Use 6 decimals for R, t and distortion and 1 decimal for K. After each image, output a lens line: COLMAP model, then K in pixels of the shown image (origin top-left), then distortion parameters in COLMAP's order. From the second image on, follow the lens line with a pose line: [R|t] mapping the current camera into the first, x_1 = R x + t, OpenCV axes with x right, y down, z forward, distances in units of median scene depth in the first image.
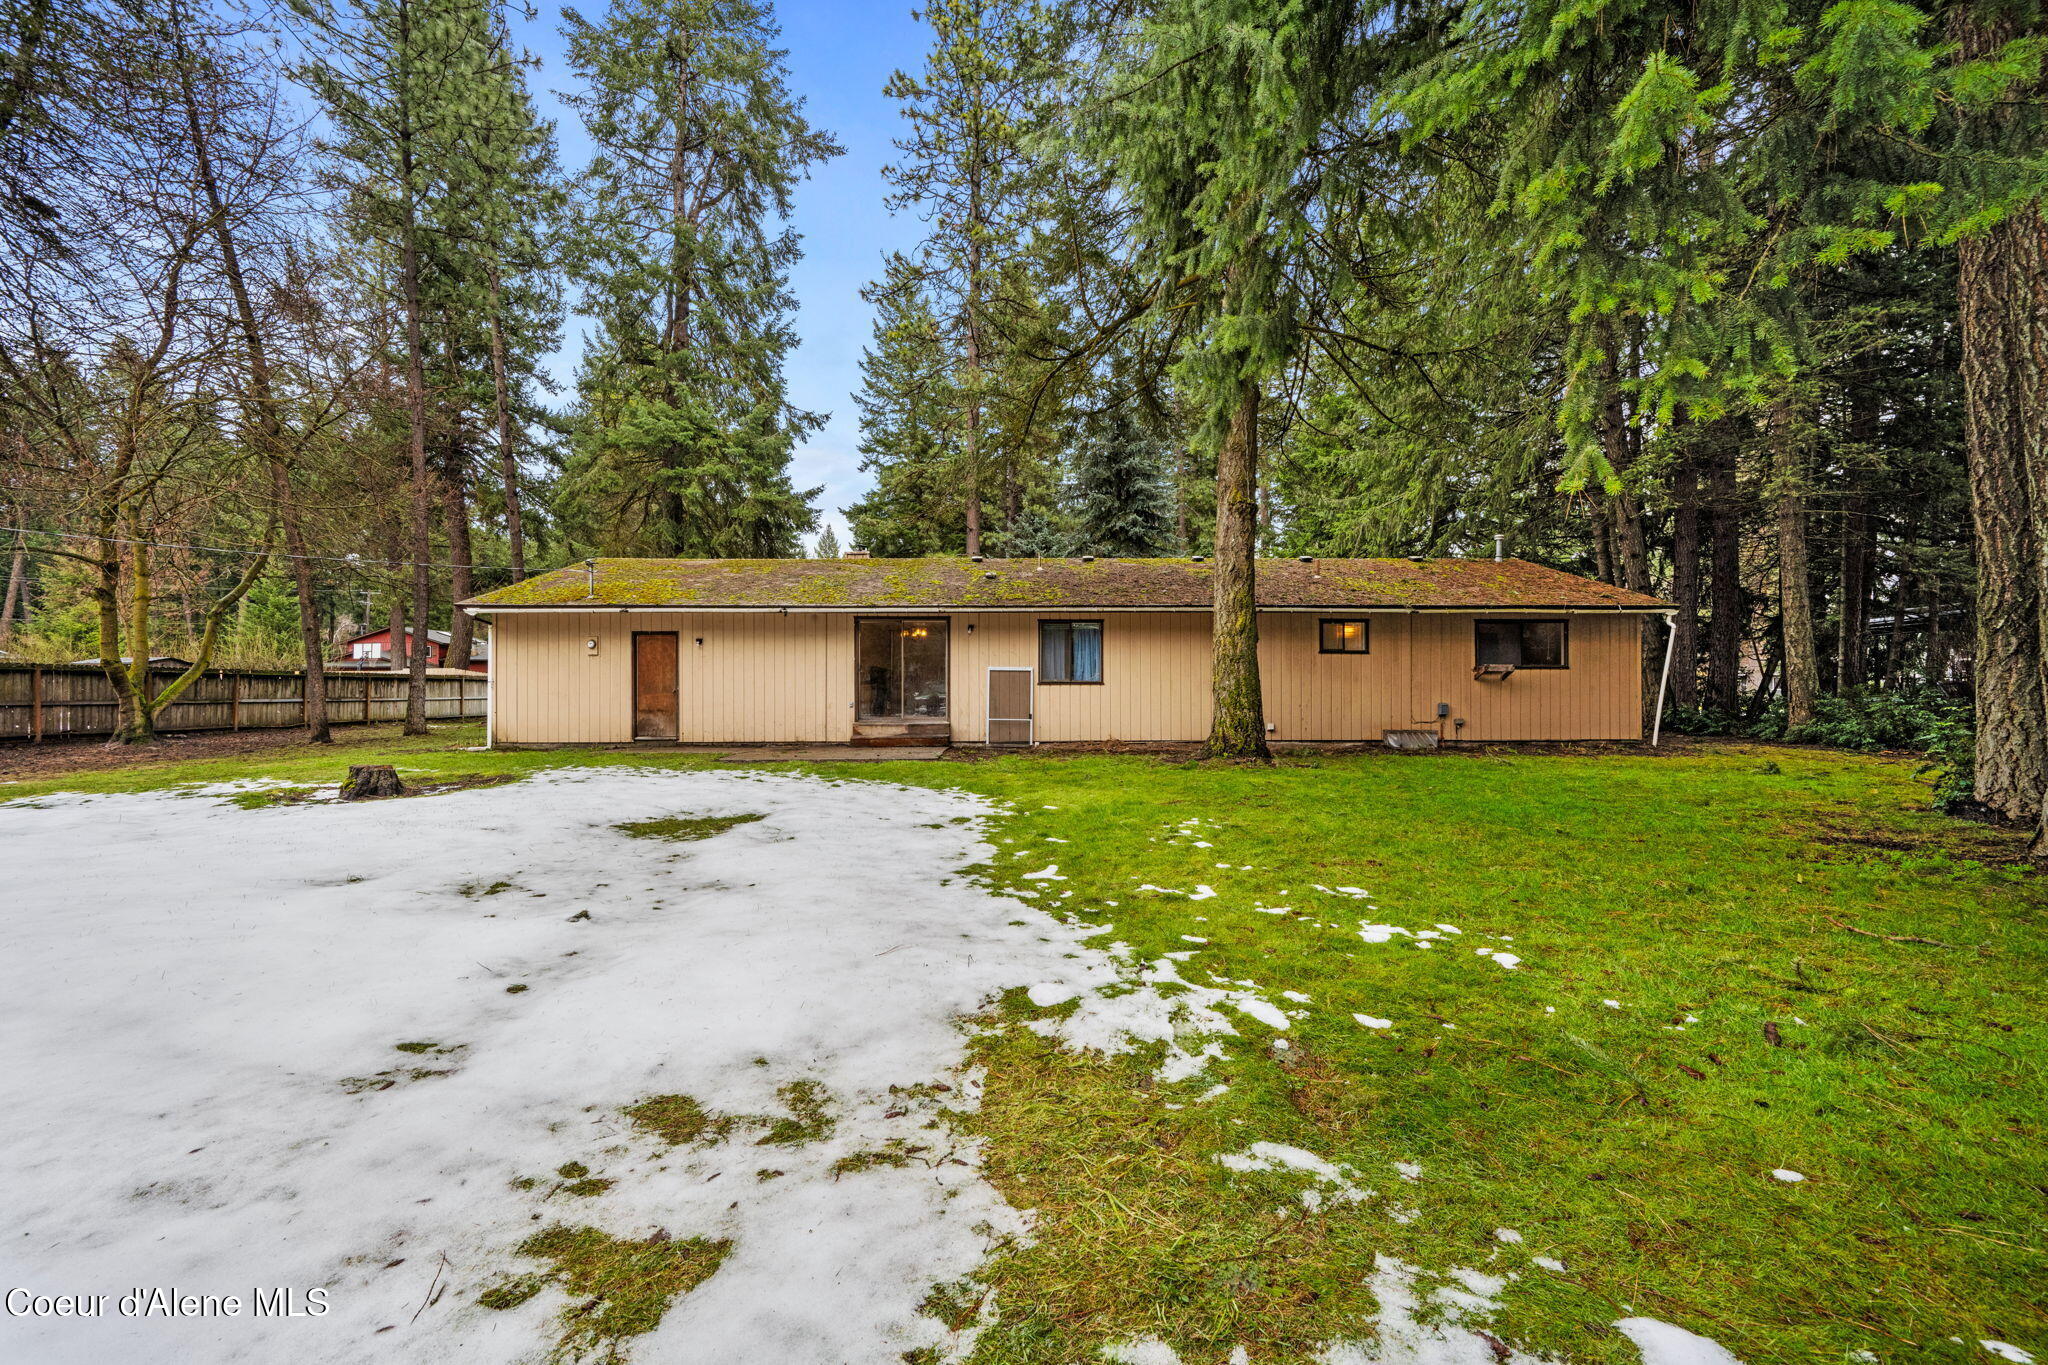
lens RADIAL K [[818.6, 0, 1038.1], [0, 818.6, 666.6], [0, 0, 1]] dist [0.000836, -0.000084]
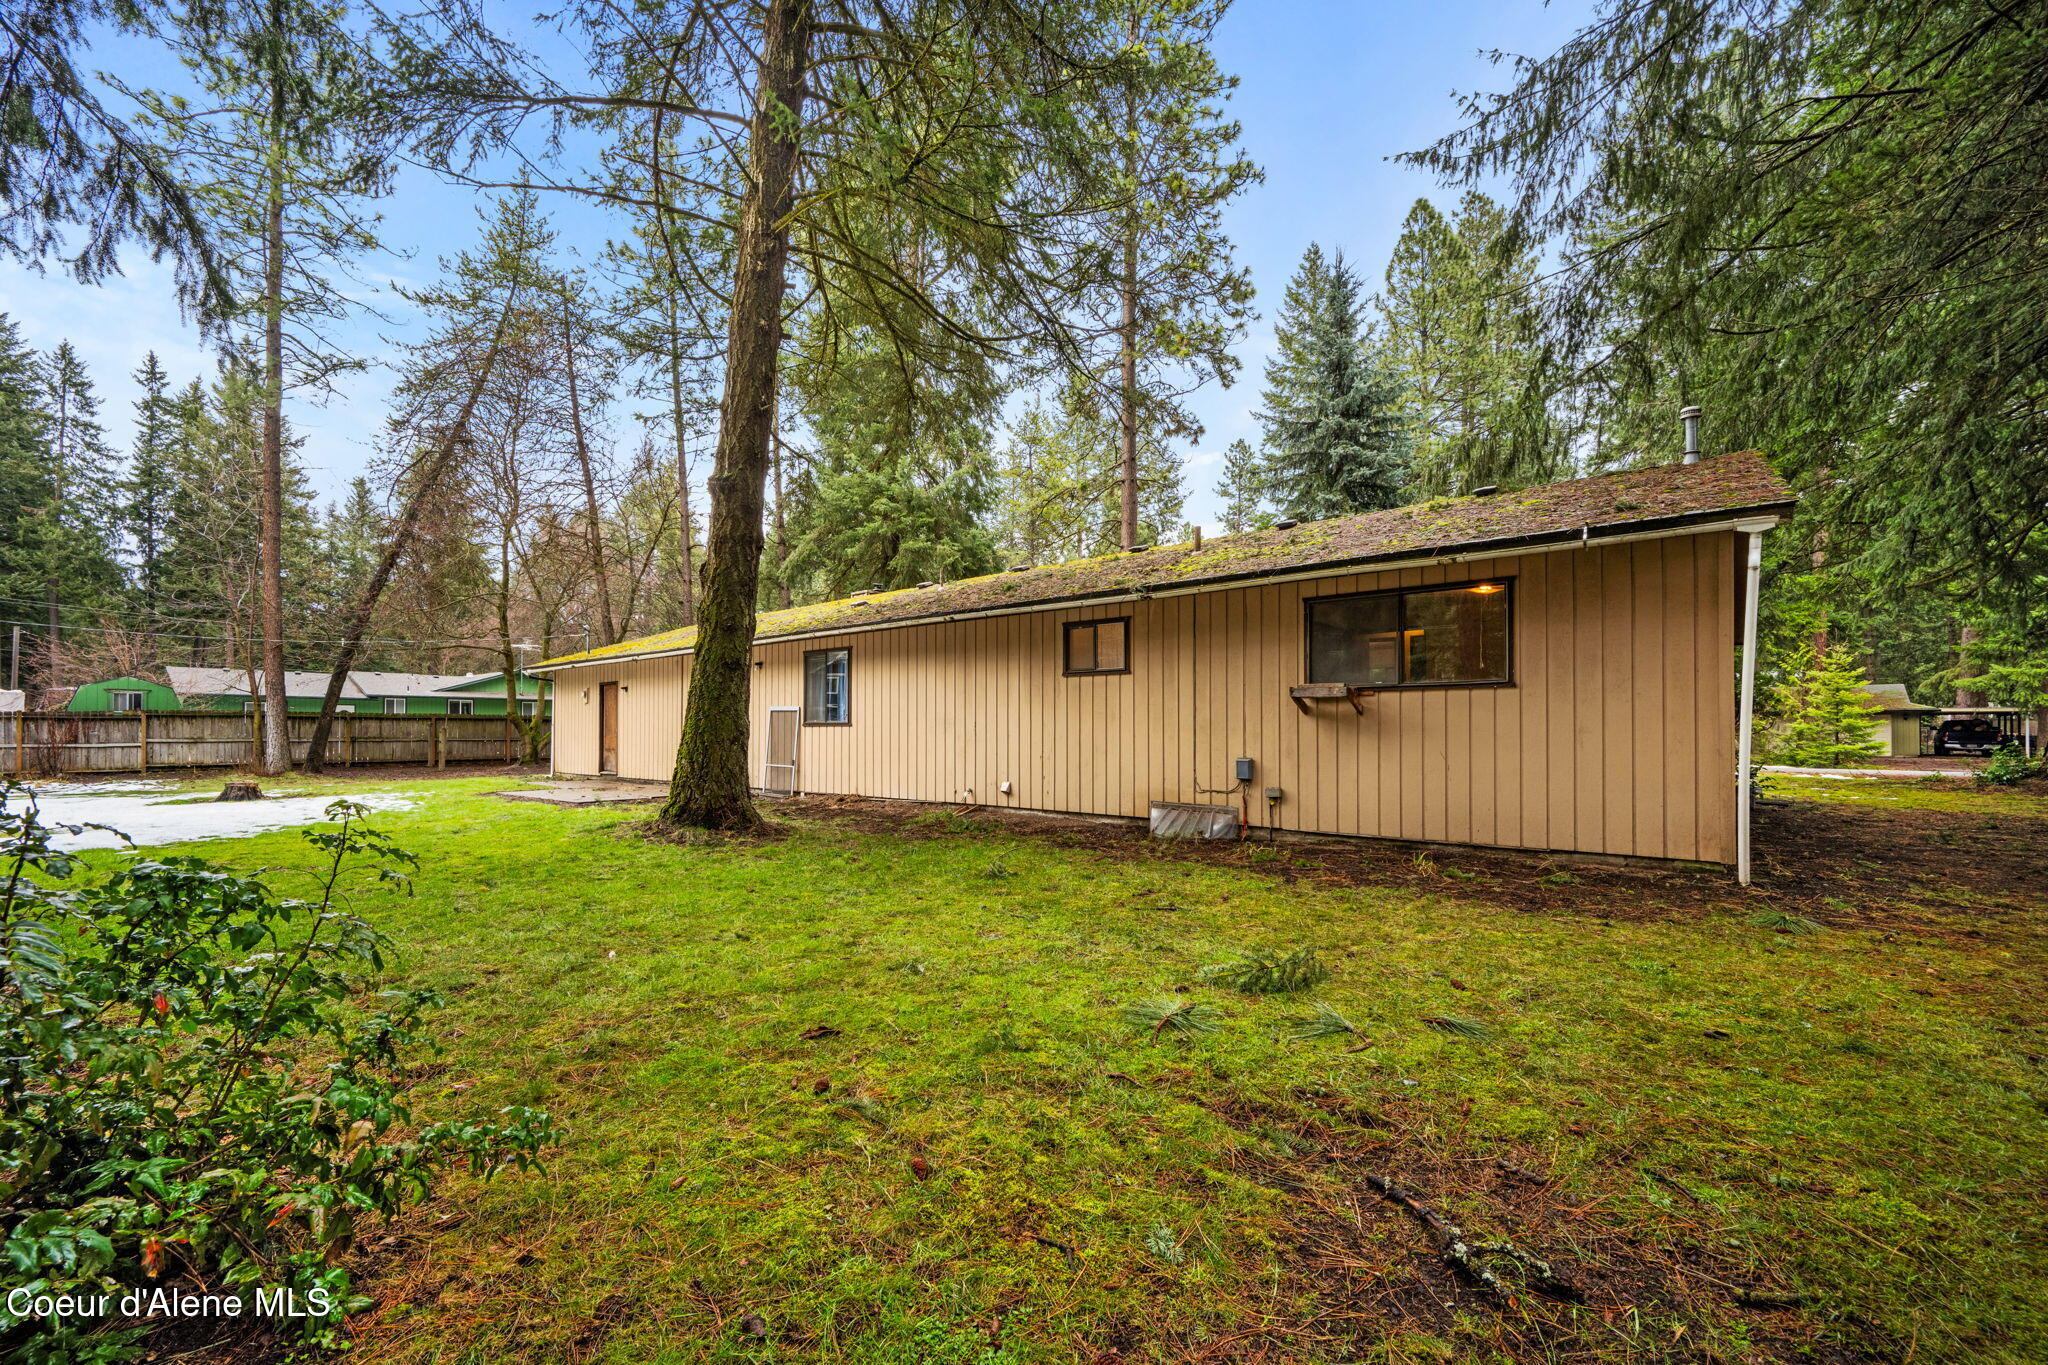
lens RADIAL K [[817.7, 0, 1027.5], [0, 817.7, 717.3], [0, 0, 1]] dist [-0.001886, -0.000531]
pose [[0.751559, -0.009537, -0.659597, 0.757026], [0.018899, 0.999796, 0.007078, 0.010942], [0.659395, -0.017786, 0.751586, 0.501409]]
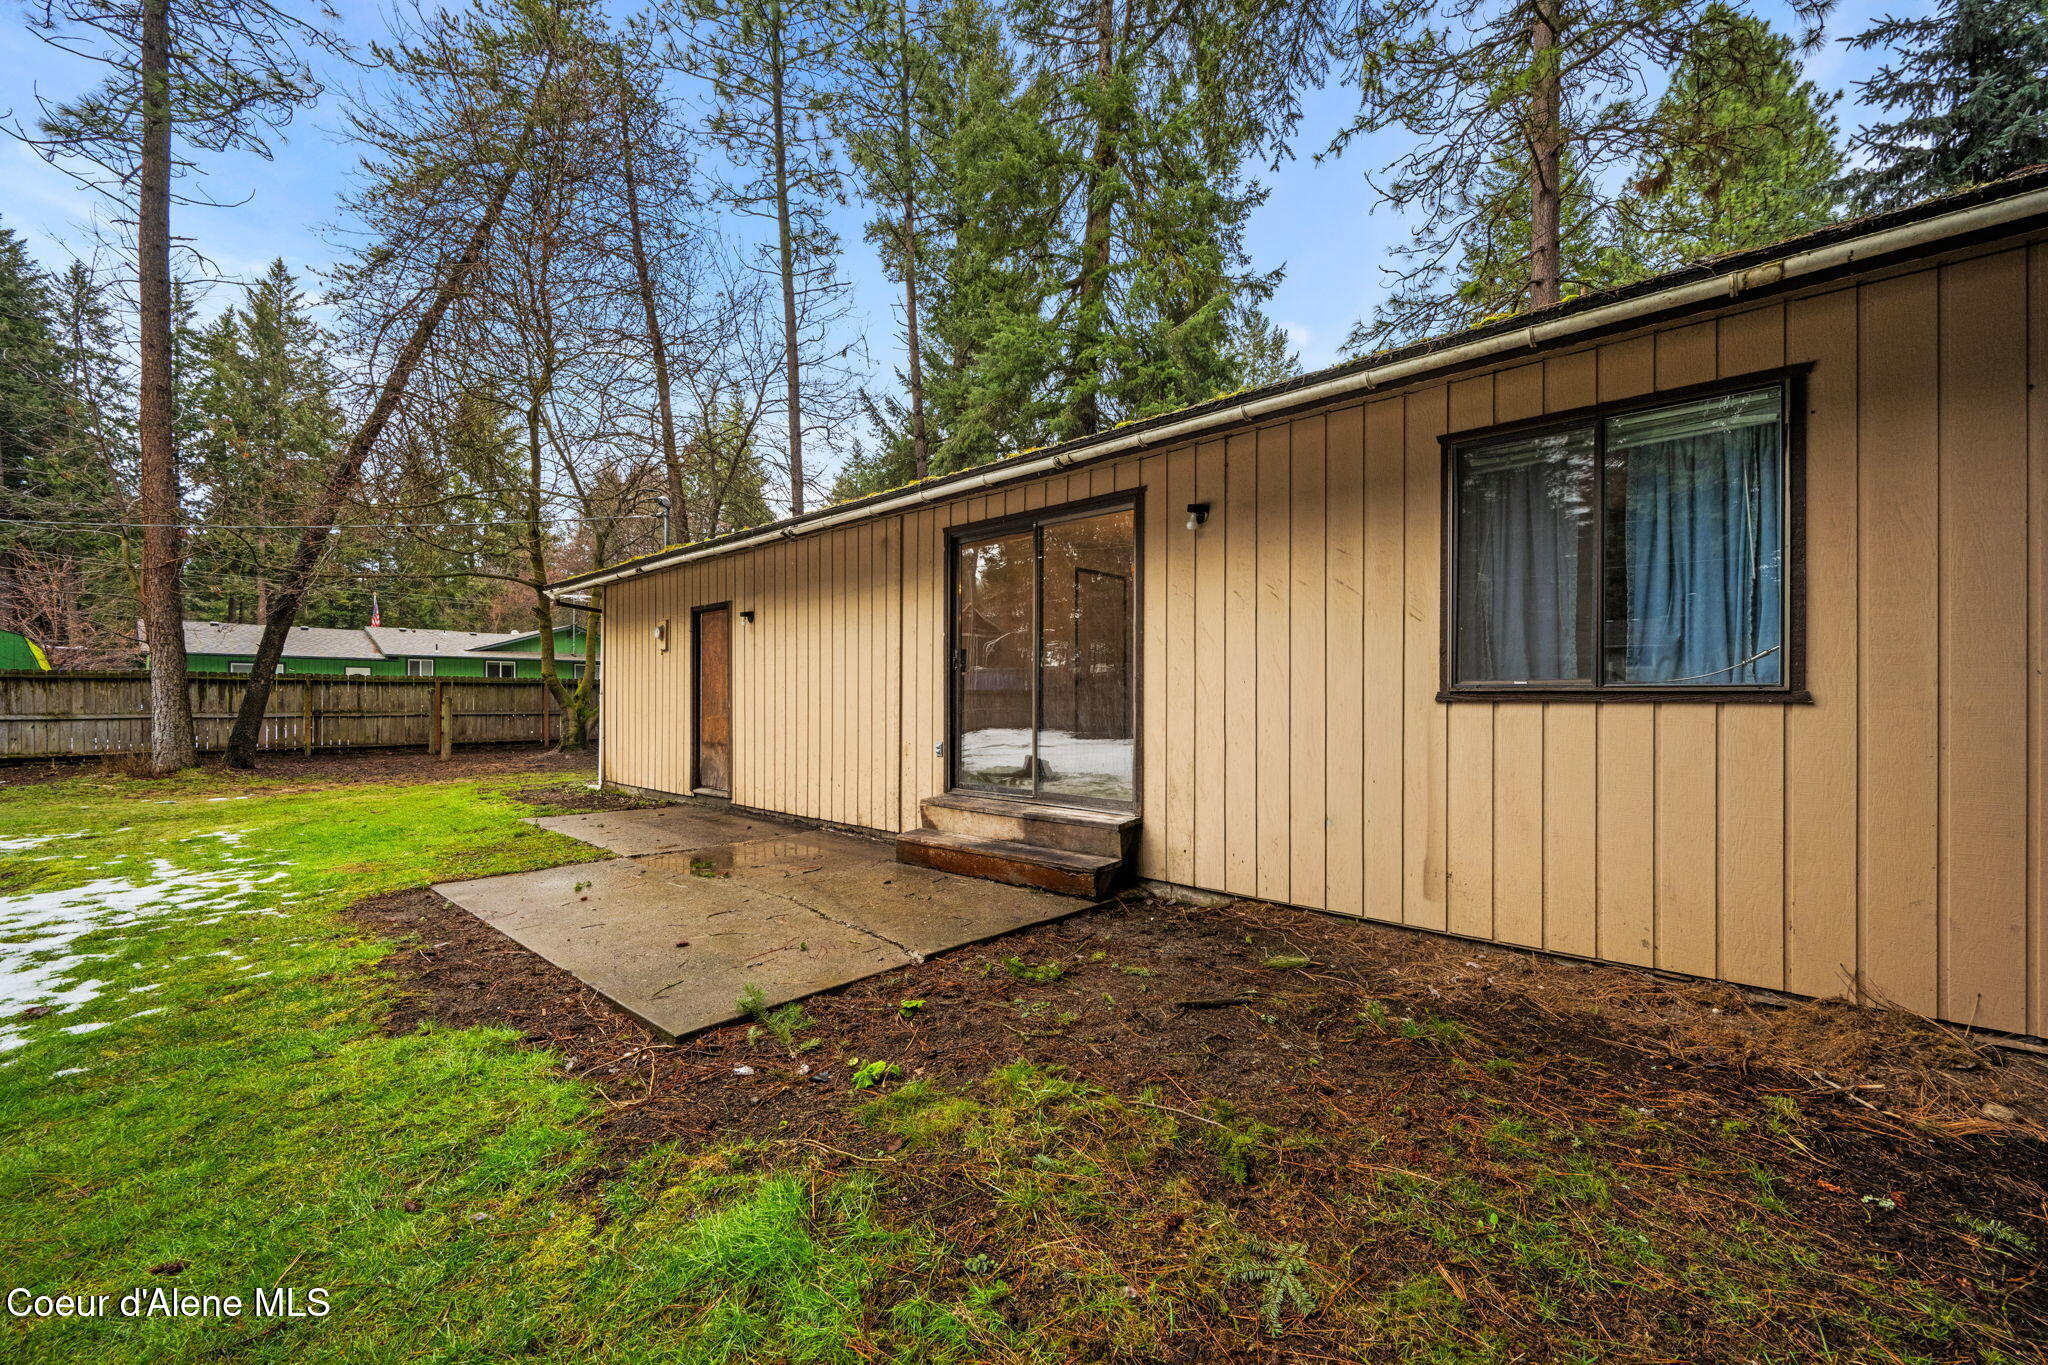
lens RADIAL K [[812.5, 0, 1027.8], [0, 812.5, 690.0], [0, 0, 1]] dist [-0.000051, -0.000080]
pose [[0.714827, -0.004193, -0.699289, 0.083114], [0.019688, 0.999706, 0.014131, 0.012570], [0.699024, -0.023868, 0.714699, 0.737718]]
